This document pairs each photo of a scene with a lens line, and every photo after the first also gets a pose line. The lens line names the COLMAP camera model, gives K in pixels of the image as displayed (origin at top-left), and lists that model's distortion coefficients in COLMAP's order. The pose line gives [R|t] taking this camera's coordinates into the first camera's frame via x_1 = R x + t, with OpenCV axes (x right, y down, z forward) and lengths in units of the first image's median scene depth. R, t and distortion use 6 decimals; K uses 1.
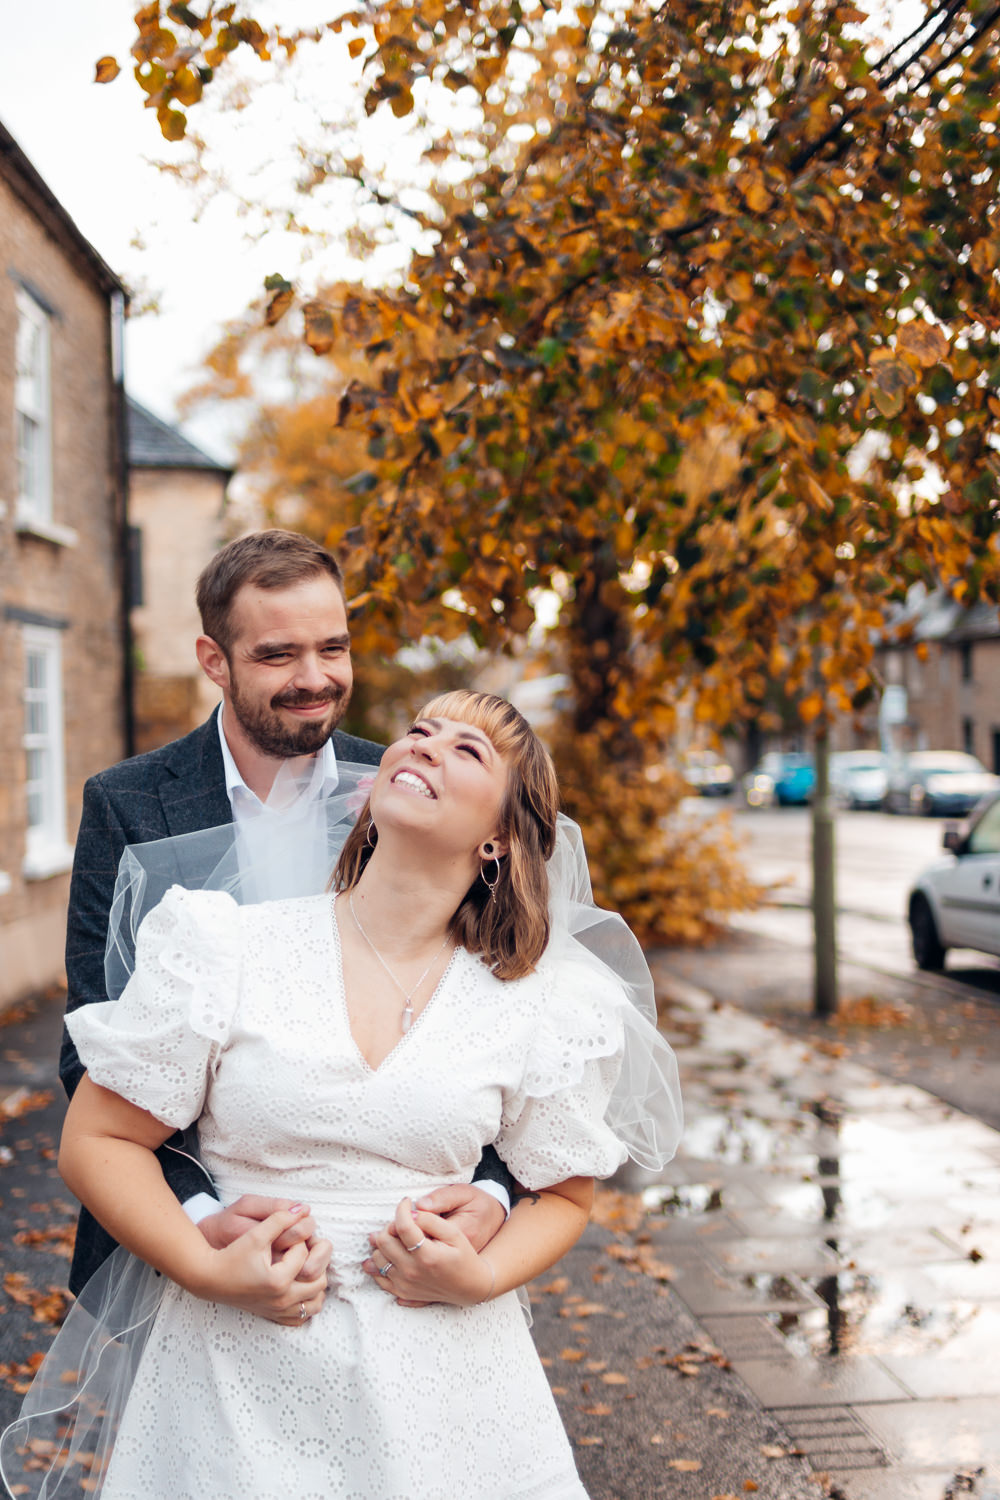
lens RADIAL K [[1955.5, 0, 484.2], [0, 1955.5, 753.3], [0, 0, 1]] dist [0.119441, 0.000000]
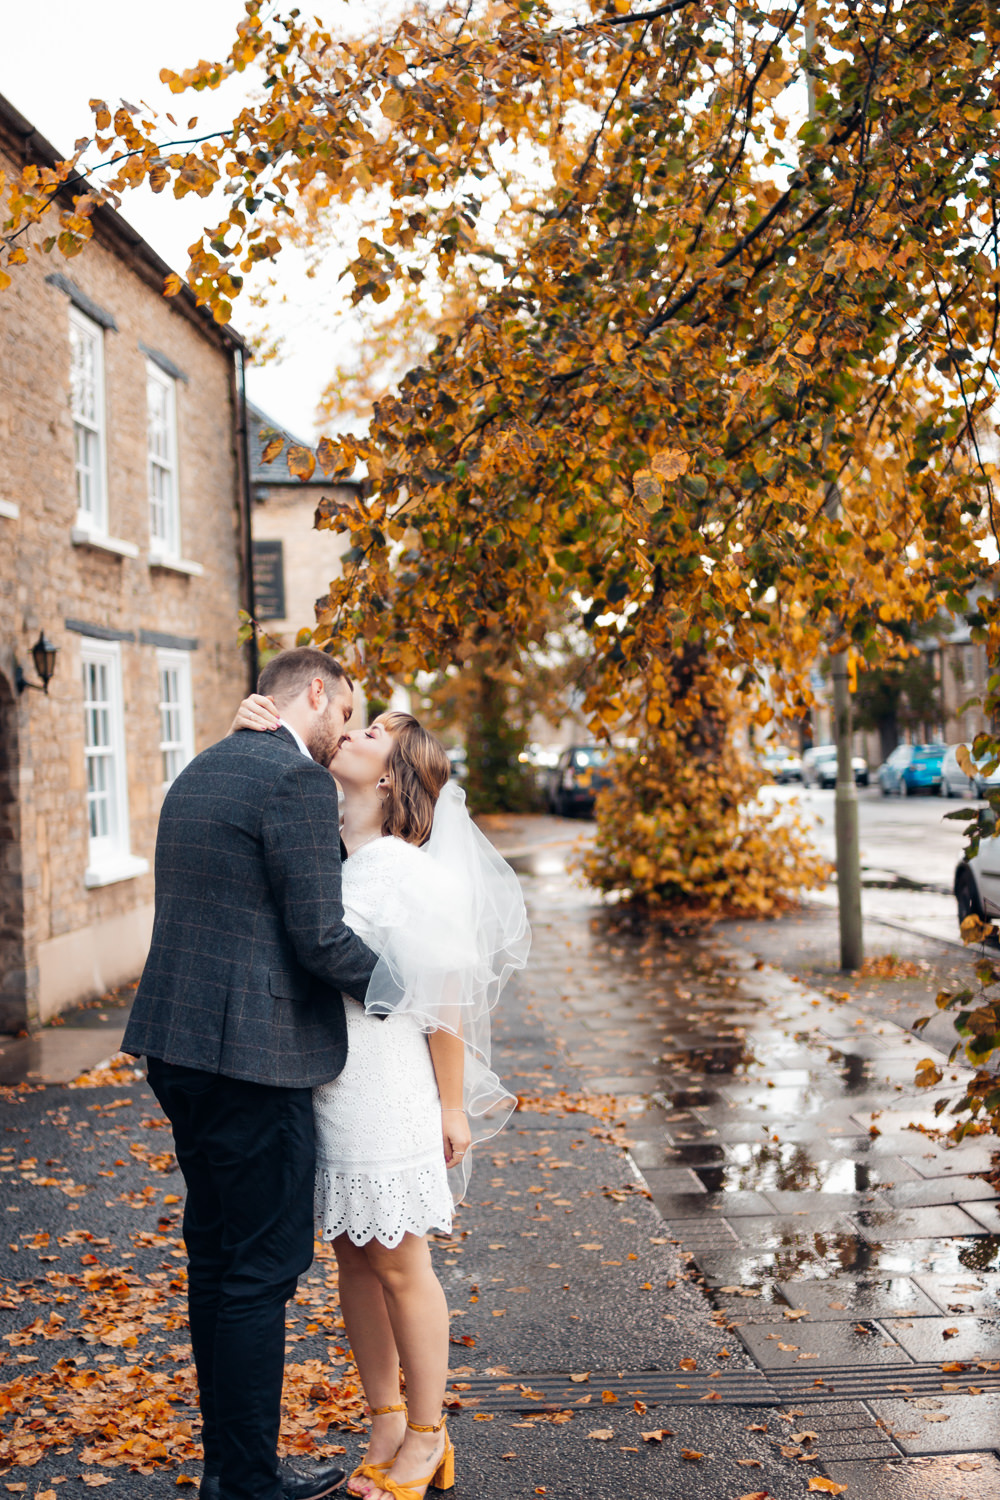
lens RADIAL K [[1955.5, 0, 473.2], [0, 1955.5, 742.7], [0, 0, 1]] dist [0.119441, 0.000000]
pose [[0.996101, -0.021238, -0.085626, 0.049503], [0.020886, 0.999769, -0.005005, 0.001802], [0.085713, 0.003197, 0.996315, -0.139366]]
